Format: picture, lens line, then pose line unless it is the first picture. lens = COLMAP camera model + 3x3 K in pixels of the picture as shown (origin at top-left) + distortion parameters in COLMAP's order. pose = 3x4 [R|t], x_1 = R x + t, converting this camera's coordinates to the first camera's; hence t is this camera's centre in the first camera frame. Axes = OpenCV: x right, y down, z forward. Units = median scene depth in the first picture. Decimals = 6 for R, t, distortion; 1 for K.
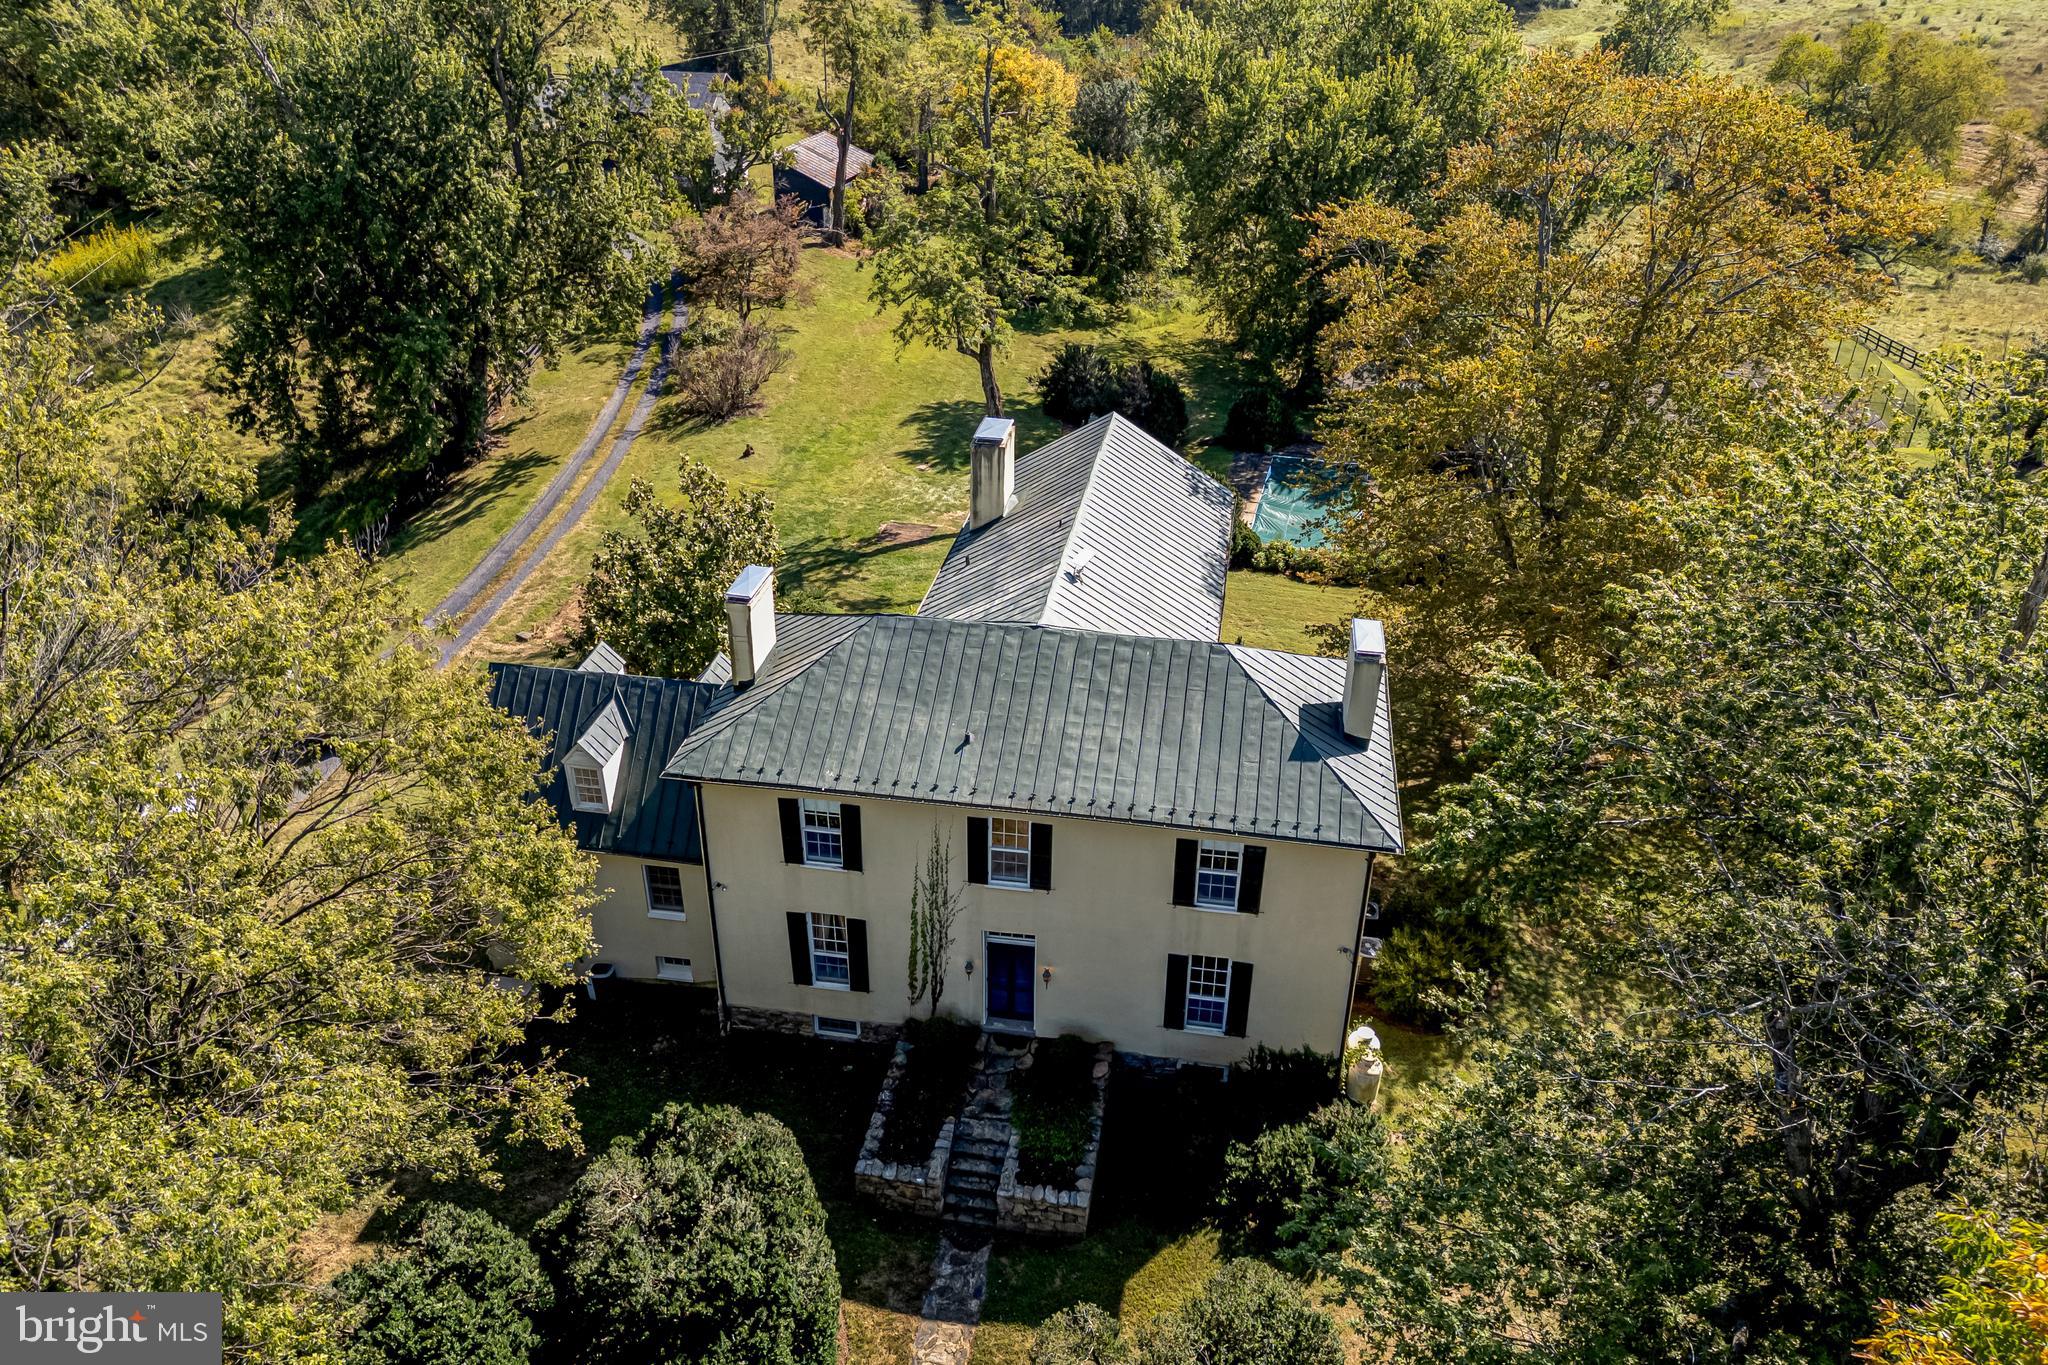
lens RADIAL K [[1497.6, 0, 1024.9], [0, 1497.6, 684.0], [0, 0, 1]] dist [0.048581, -0.027247]
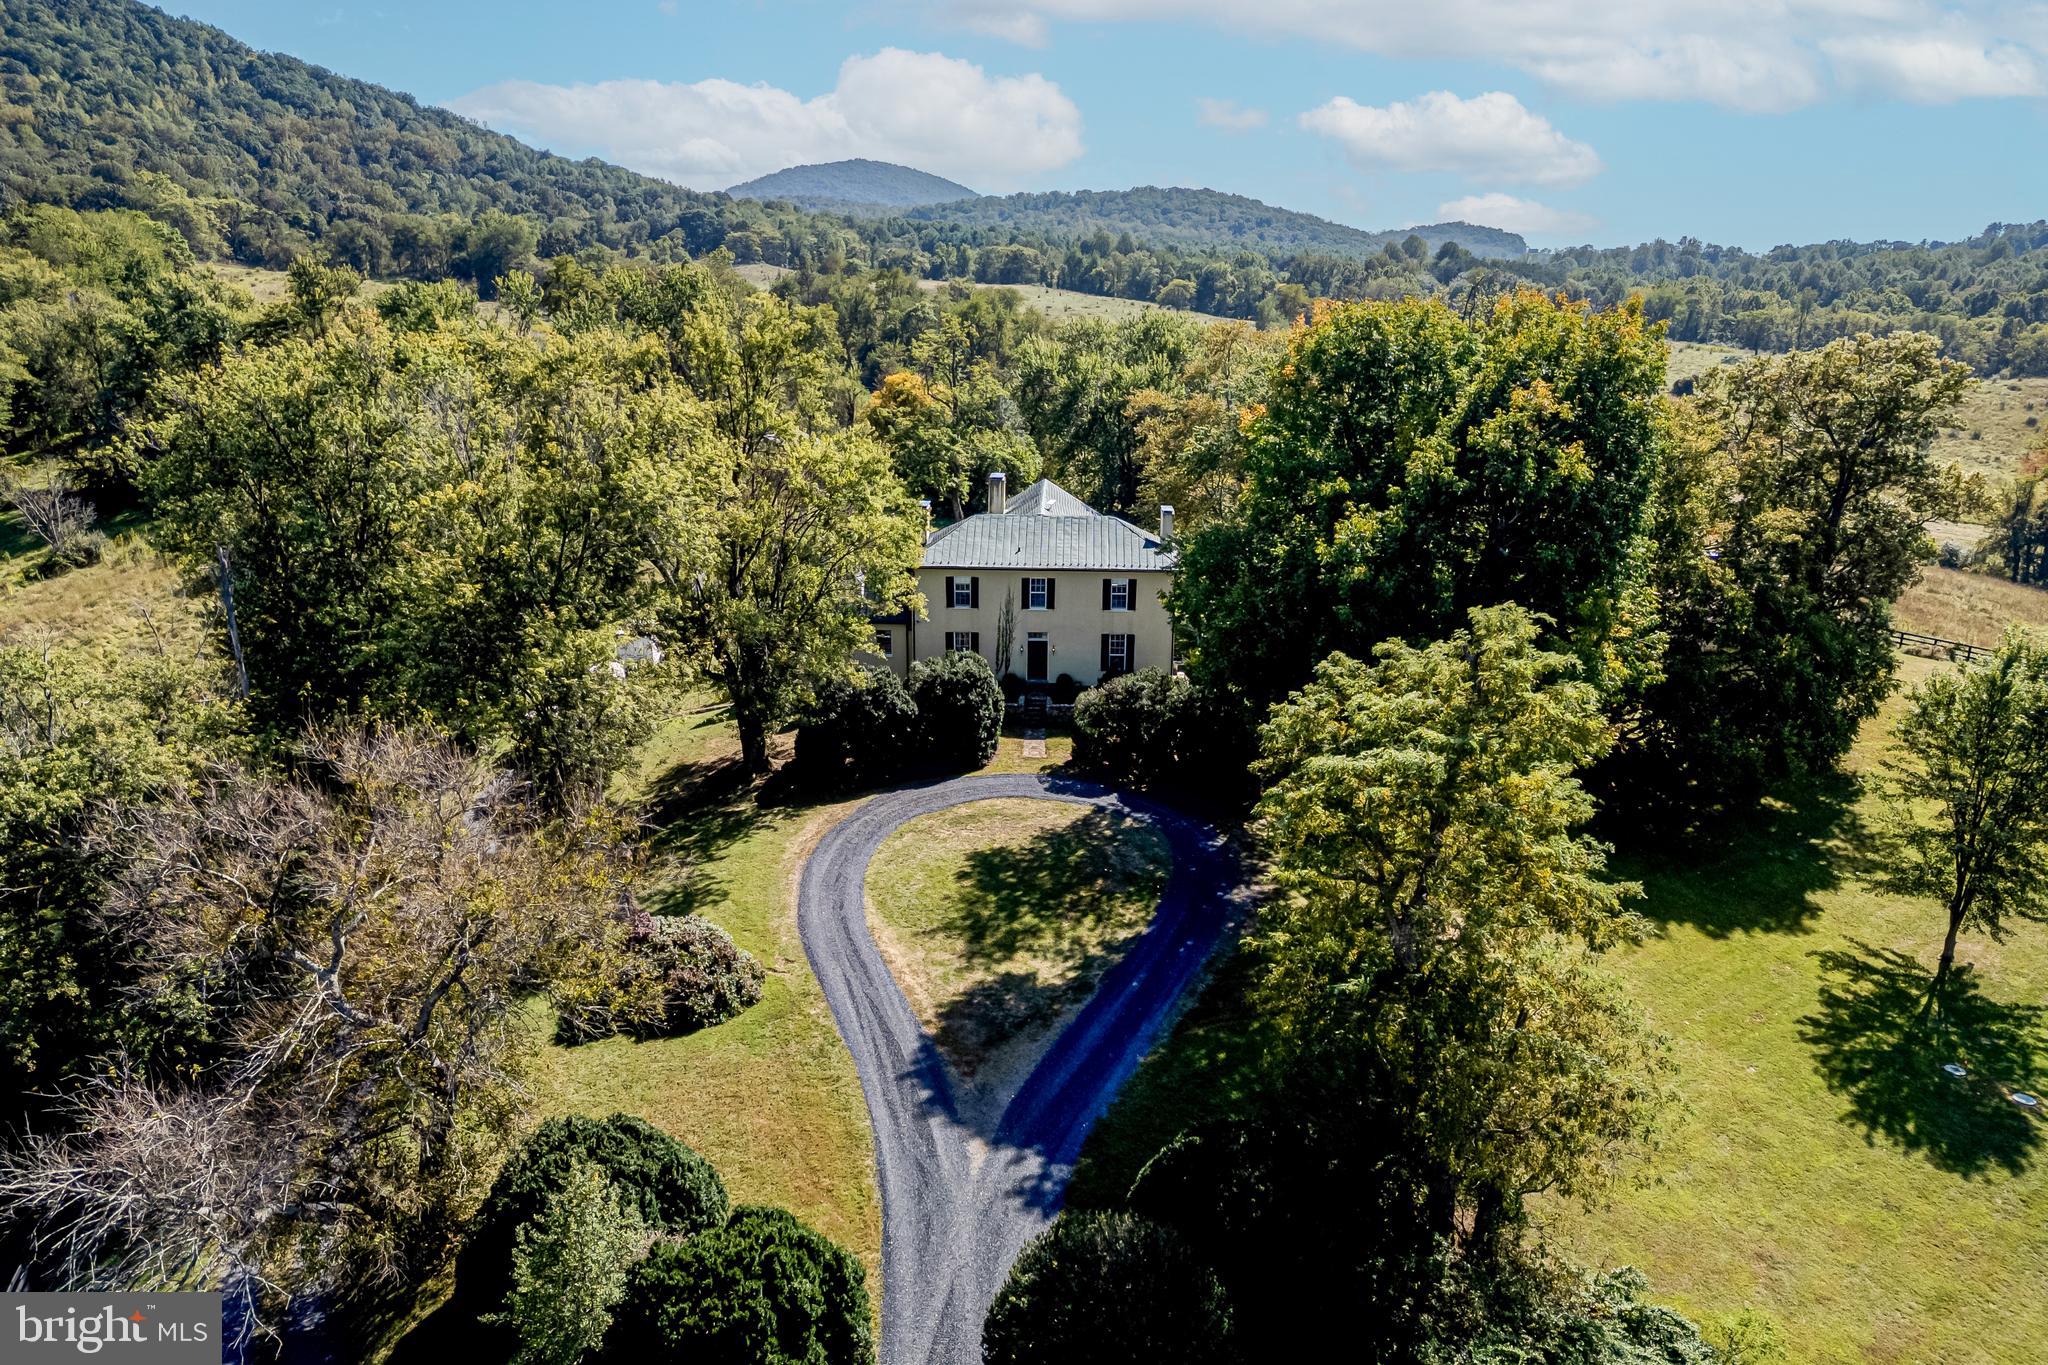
lens RADIAL K [[1497.6, 0, 1022.5], [0, 1497.6, 681.2], [0, 0, 1]] dist [0.048581, -0.027247]
pose [[0.990959, -0.039407, 0.128250, -0.358100], [0.068627, 0.970259, -0.232136, 0.821504], [-0.115288, 0.238839, 0.964191, -1.380936]]
